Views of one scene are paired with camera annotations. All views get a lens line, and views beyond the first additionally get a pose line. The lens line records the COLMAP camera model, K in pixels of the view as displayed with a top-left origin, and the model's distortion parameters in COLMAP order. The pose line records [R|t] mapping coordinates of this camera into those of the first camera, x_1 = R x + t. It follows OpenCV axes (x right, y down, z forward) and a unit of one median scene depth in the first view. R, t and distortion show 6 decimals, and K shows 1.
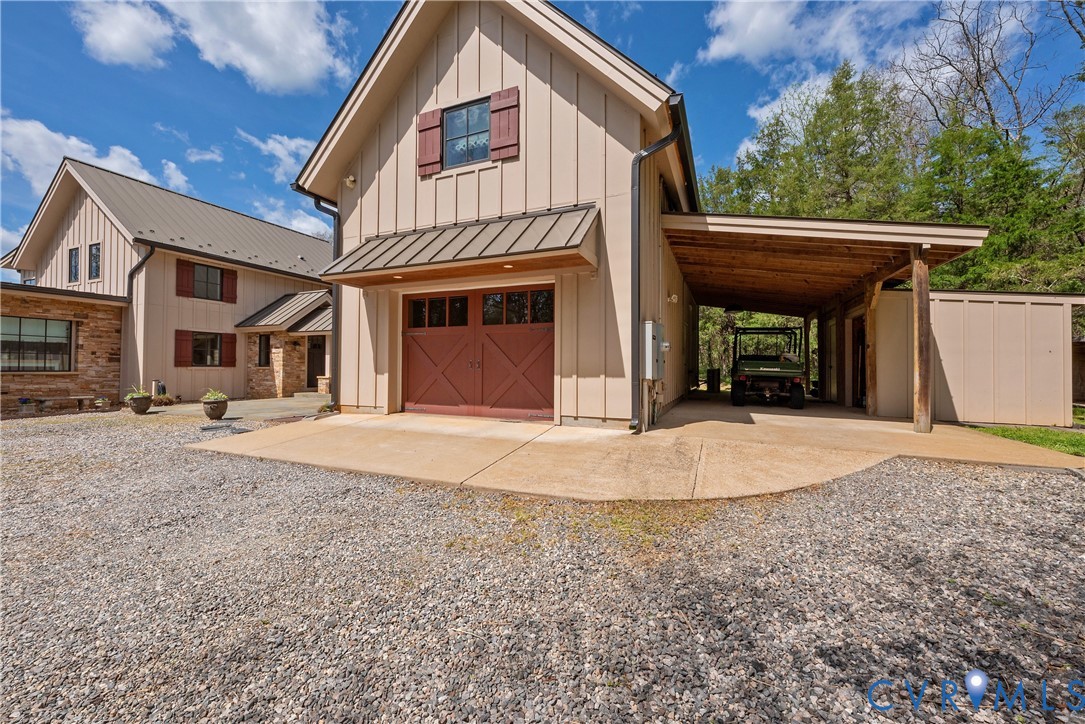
lens RADIAL K [[427.4, 0, 541.6], [0, 427.4, 362.1], [0, 0, 1]] dist [-0.000626, 0.000138]
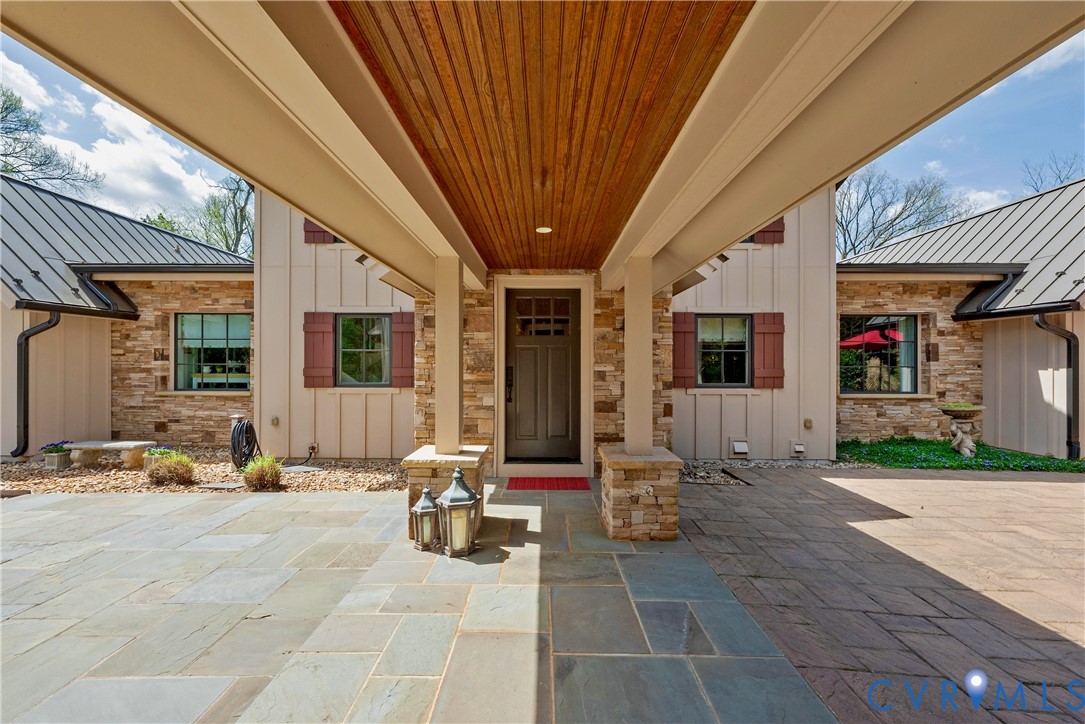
lens RADIAL K [[427.4, 0, 540.6], [0, 427.4, 360.2], [0, 0, 1]] dist [-0.000626, 0.000138]
pose [[0.373641, -0.009147, -0.927528, -0.348235], [0.010800, 0.999926, -0.005510, -0.017723], [0.927510, -0.007958, 0.373713, 1.232947]]
